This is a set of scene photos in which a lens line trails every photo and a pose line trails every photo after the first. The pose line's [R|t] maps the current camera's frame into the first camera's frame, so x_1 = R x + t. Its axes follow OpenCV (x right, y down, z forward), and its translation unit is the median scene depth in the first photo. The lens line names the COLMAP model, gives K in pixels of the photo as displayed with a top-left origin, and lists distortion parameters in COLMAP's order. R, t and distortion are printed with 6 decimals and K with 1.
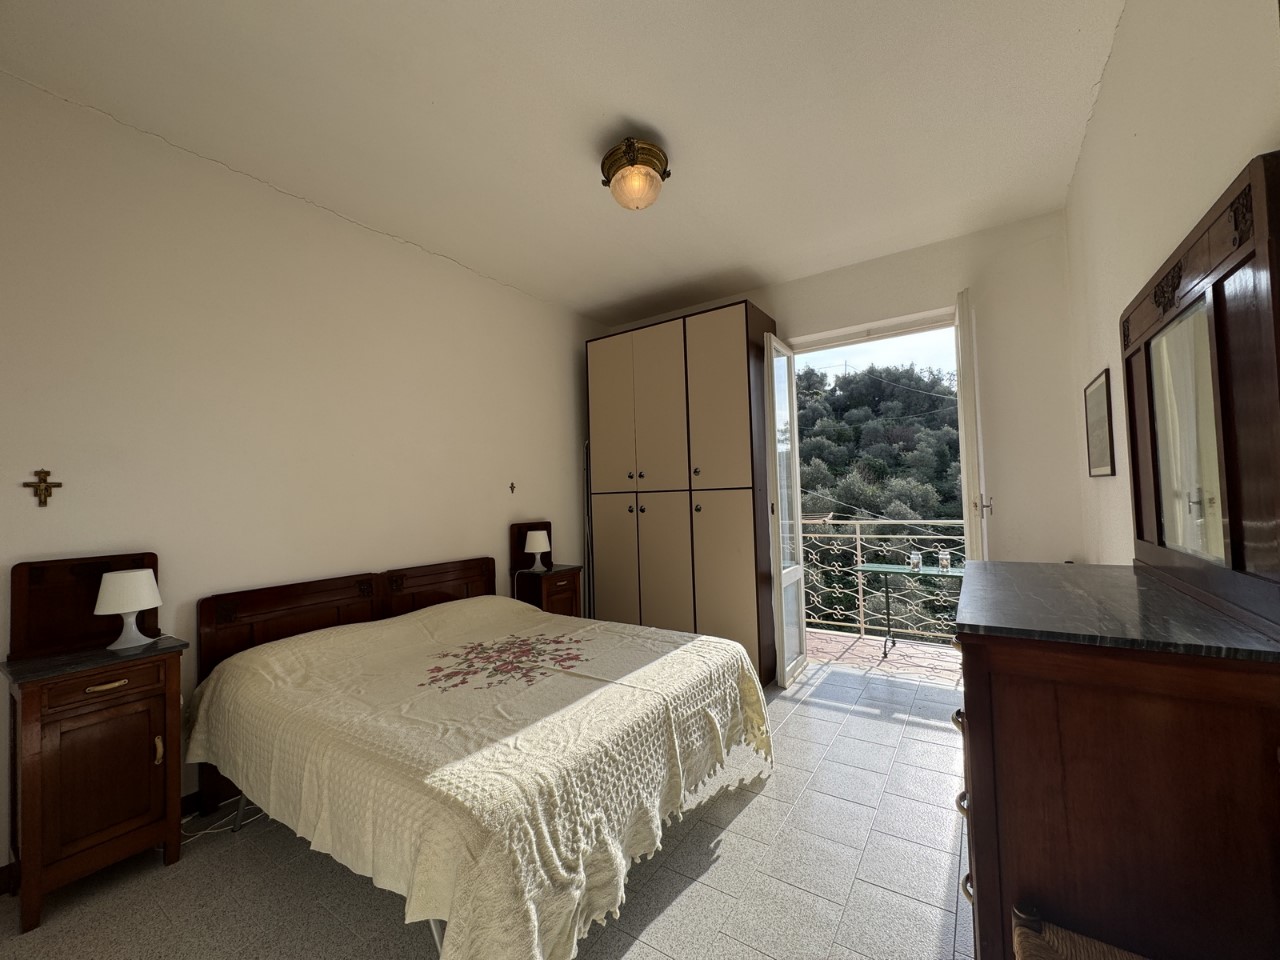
lens RADIAL K [[510.4, 0, 639.0], [0, 510.4, 481.7], [0, 0, 1]] dist [-0.000425, 0.000489]
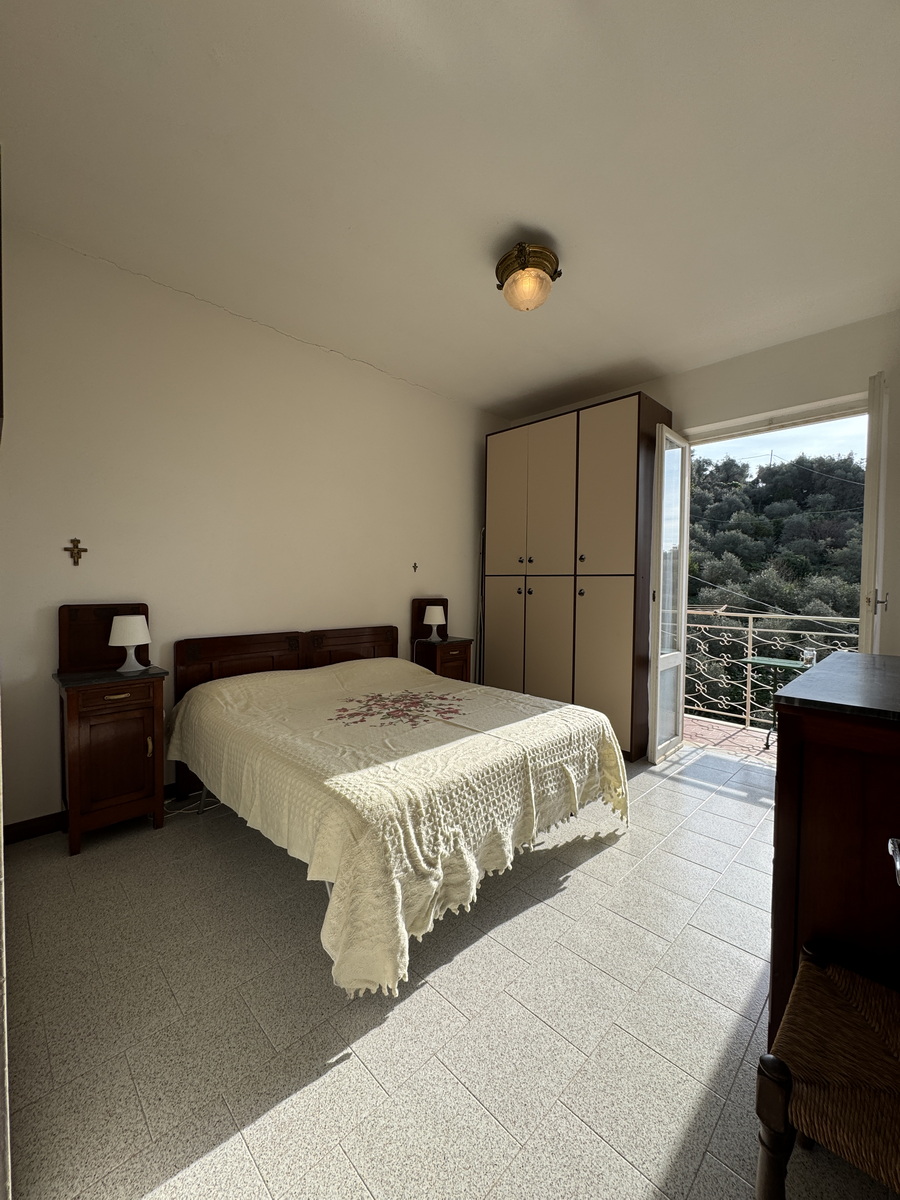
lens RADIAL K [[478.5, 0, 450.0], [0, 478.5, 600.0], [0, 0, 1]] dist [-0.000425, 0.000489]
pose [[0.980282, 0.049058, -0.191416, 0.061667], [-0.036488, 0.996973, 0.068654, 0.014041], [0.194205, -0.060316, 0.979105, -0.062443]]
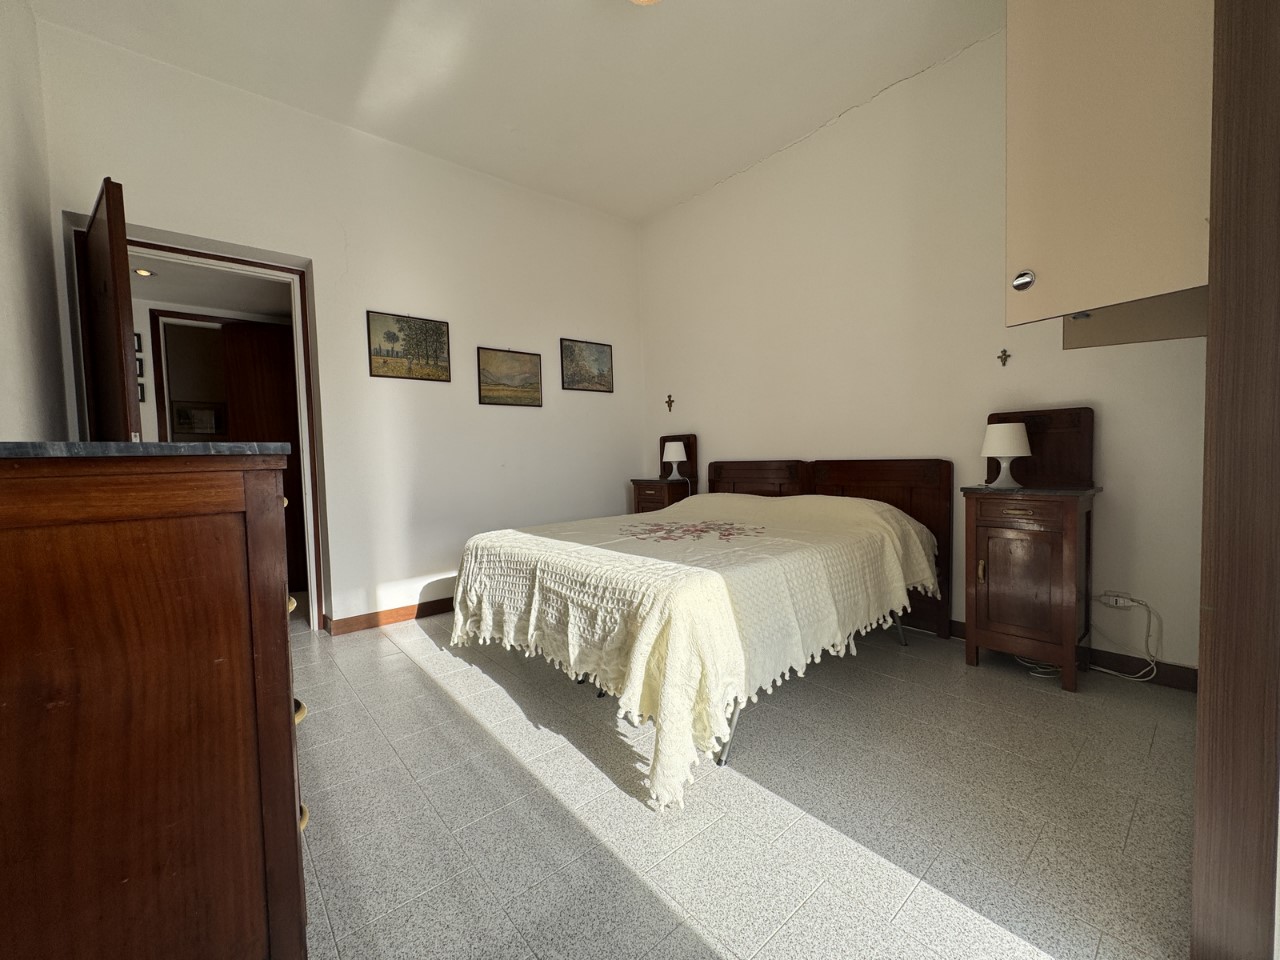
lens RADIAL K [[510.4, 0, 639.0], [0, 510.4, 481.7], [0, 0, 1]] dist [-0.000425, 0.000489]
pose [[-0.264979, 0.084398, -0.960553, 0.842982], [0.060848, 0.995640, 0.070695, 0.155316], [0.962332, -0.039715, -0.268960, 1.211998]]
